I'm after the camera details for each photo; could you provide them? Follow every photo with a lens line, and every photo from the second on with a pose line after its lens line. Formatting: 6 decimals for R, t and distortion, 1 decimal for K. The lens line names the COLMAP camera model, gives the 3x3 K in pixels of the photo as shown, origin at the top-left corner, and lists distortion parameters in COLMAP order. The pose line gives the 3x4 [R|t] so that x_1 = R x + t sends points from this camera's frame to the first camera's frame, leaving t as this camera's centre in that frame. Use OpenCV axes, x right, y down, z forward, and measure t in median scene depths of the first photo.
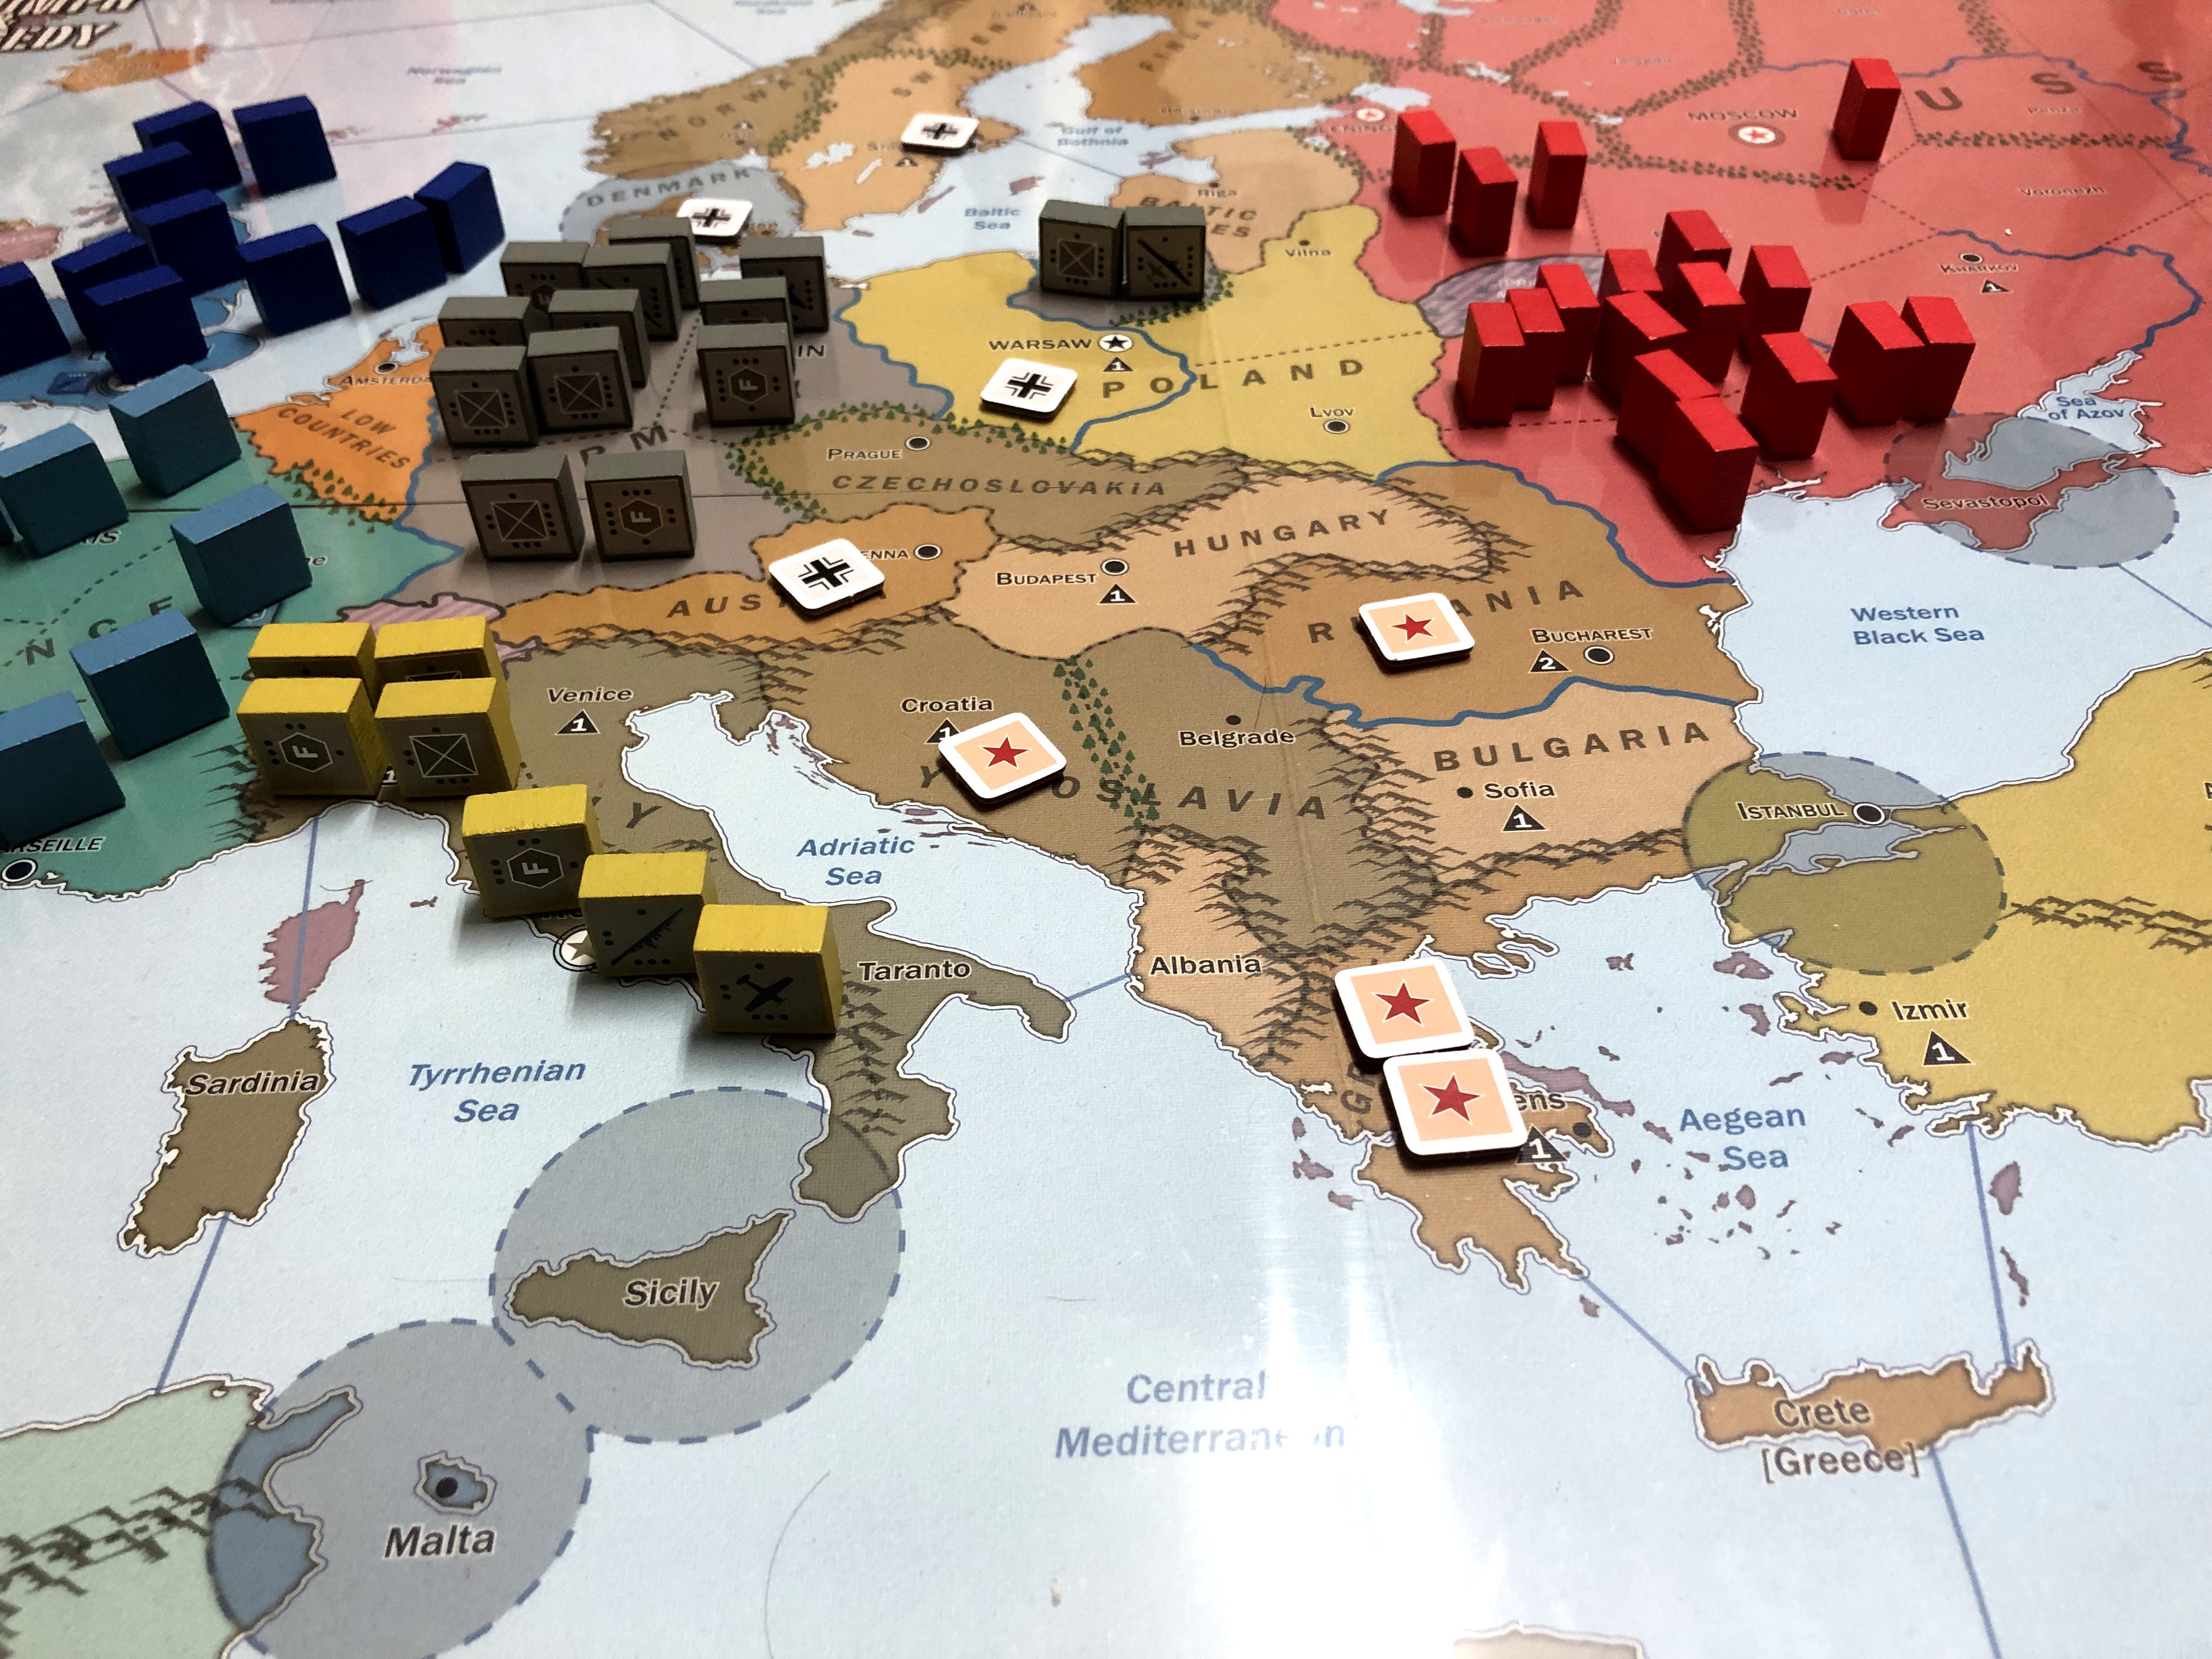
lens RADIAL K [[1795.1, 0, 1099.7], [0, 1795.1, 835.5], [0, 0, 1]] dist [0.013678, -0.030010]
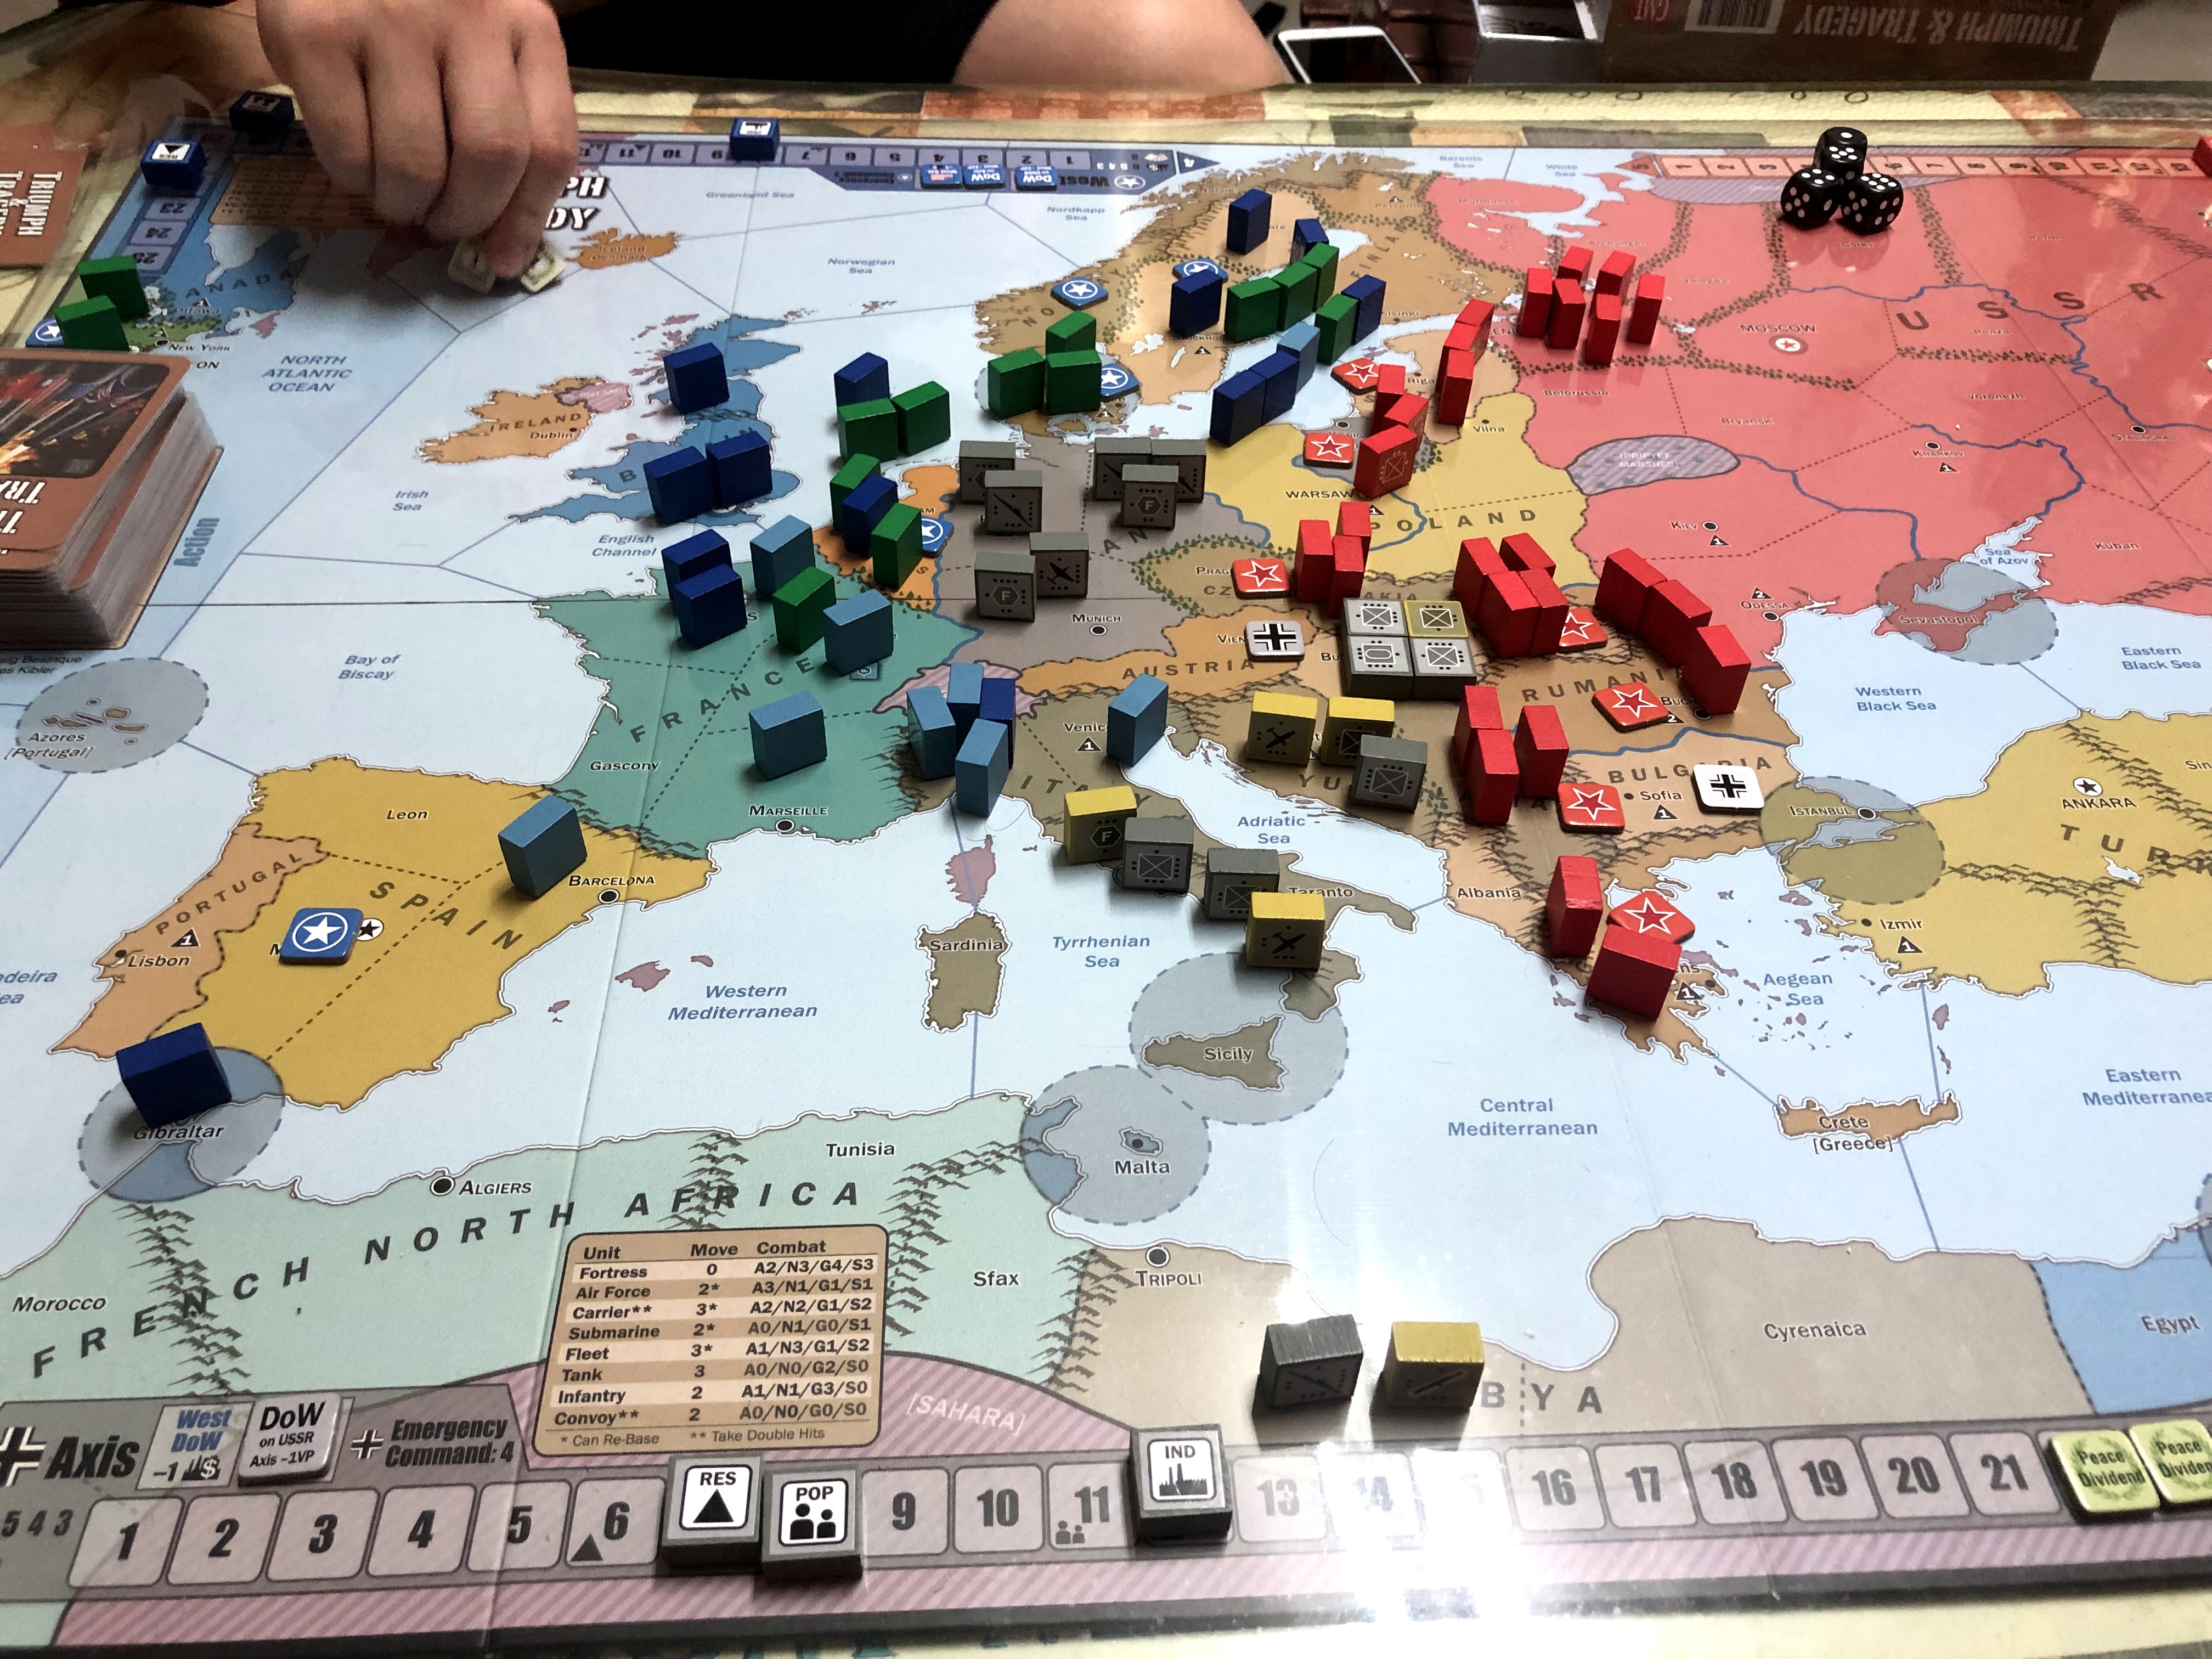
lens RADIAL K [[1795.1, 0, 1112.8], [0, 1795.1, 839.1], [0, 0, 1]] dist [0.013678, -0.030010]
pose [[0.999398, 0.020198, 0.028205, -0.261458], [-0.020242, 0.999794, 0.001265, 0.019149], [-0.028173, -0.001835, 0.999601, -0.535111]]
